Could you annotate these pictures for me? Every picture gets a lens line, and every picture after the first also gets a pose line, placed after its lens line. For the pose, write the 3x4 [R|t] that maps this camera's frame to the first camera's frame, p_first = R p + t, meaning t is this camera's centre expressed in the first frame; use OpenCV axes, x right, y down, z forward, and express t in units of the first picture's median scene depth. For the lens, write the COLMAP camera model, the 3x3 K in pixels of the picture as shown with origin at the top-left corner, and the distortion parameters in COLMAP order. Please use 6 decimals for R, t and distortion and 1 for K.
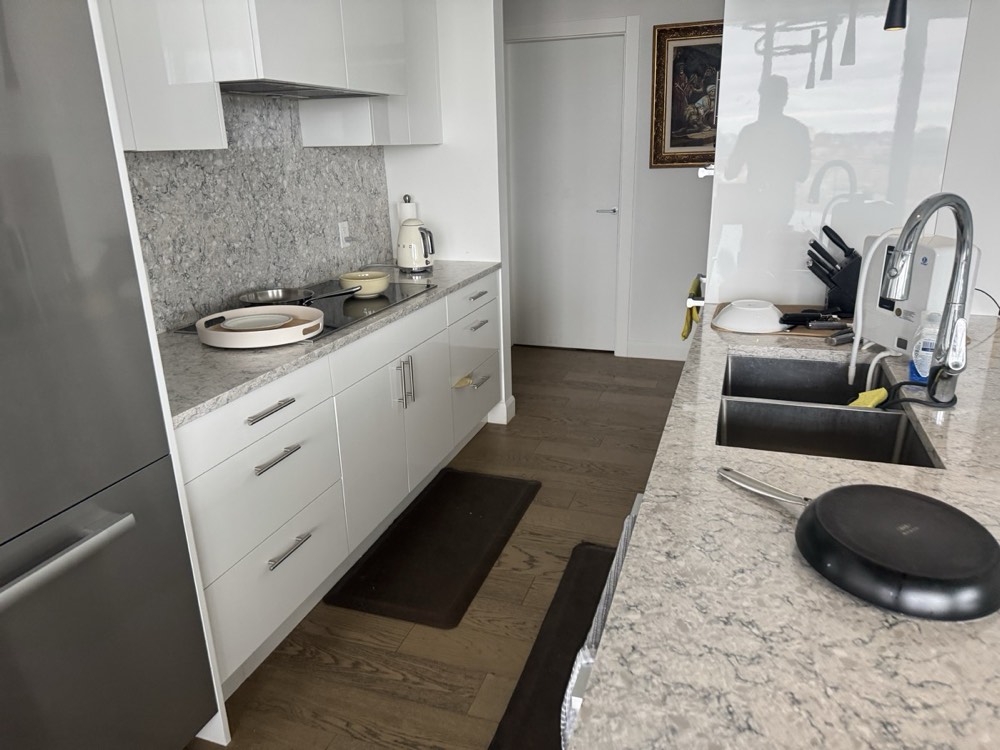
lens RADIAL K [[715.9, 0, 500.0], [0, 715.9, 375.0], [0, 0, 1]] dist [0.096611, -0.136263]
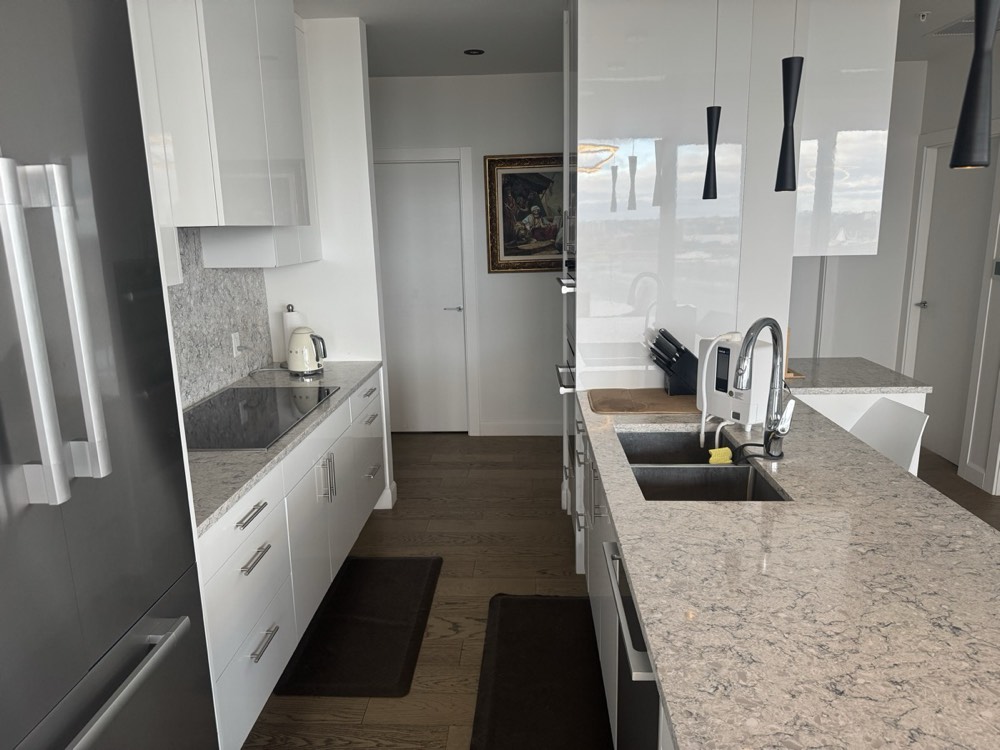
lens RADIAL K [[707.9, 0, 500.0], [0, 707.9, 375.0], [0, 0, 1]] dist [0.176595, -0.363383]
pose [[0.960224, -0.056019, 0.273554, -0.203553], [0.085782, 0.991475, -0.098075, -0.019280], [-0.265728, 0.117640, 0.956843, -0.167174]]
